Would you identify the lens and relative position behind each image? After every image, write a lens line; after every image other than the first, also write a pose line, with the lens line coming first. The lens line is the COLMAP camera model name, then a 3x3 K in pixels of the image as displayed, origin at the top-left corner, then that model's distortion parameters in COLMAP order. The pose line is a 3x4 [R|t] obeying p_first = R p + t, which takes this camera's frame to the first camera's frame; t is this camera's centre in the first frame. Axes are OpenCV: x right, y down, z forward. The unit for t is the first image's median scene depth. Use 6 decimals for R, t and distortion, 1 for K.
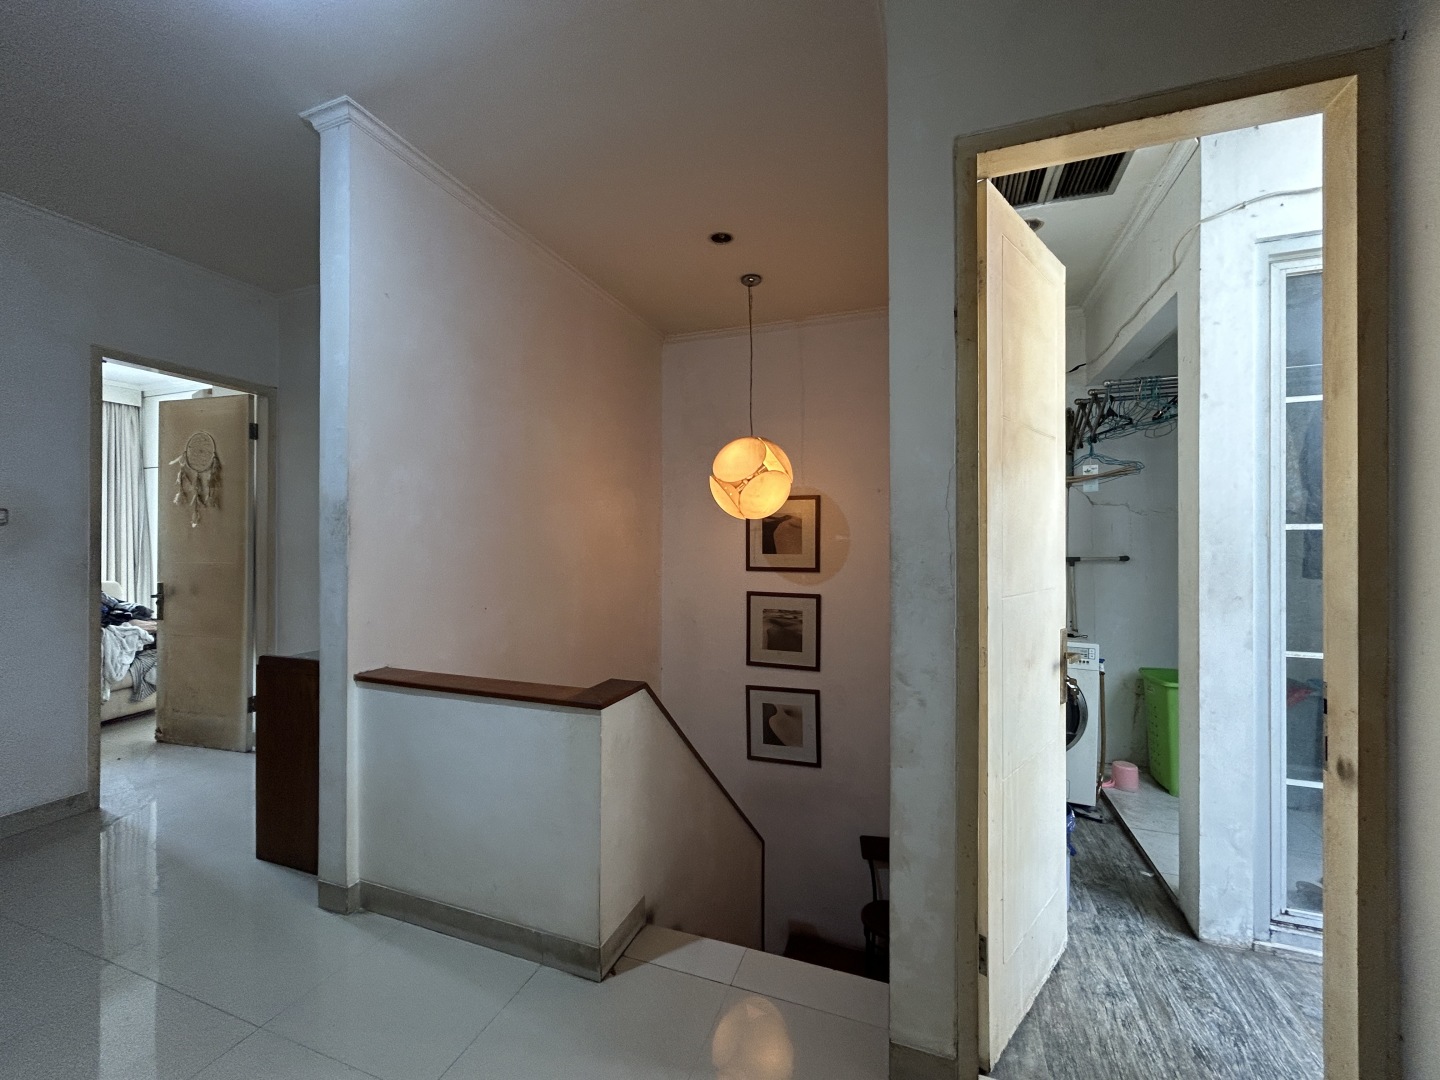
lens RADIAL K [[585.6, 0, 714.9], [0, 585.6, 537.6], [0, 0, 1]] dist [0.006249, -0.002995]
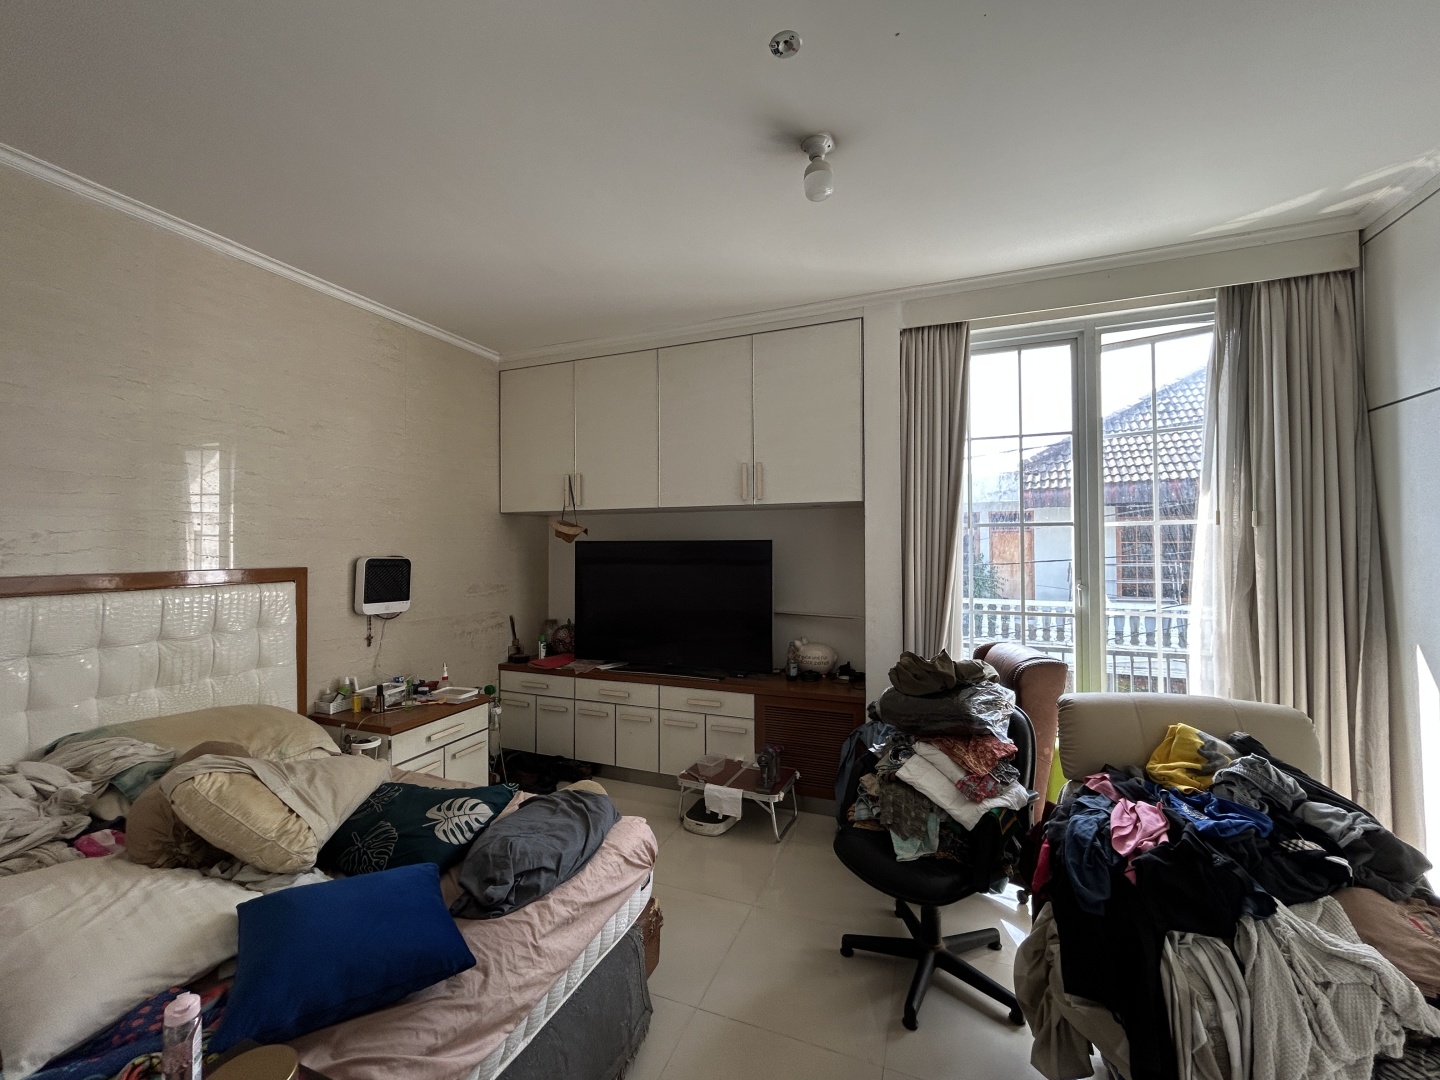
lens RADIAL K [[586.1, 0, 715.7], [0, 586.1, 538.0], [0, 0, 1]] dist [0.001008, 0.000106]
pose [[-0.025669, -0.015719, -0.999547, -1.301056], [0.005311, 0.999860, -0.015860, -0.056281], [0.999656, -0.005716, -0.025582, 1.304919]]
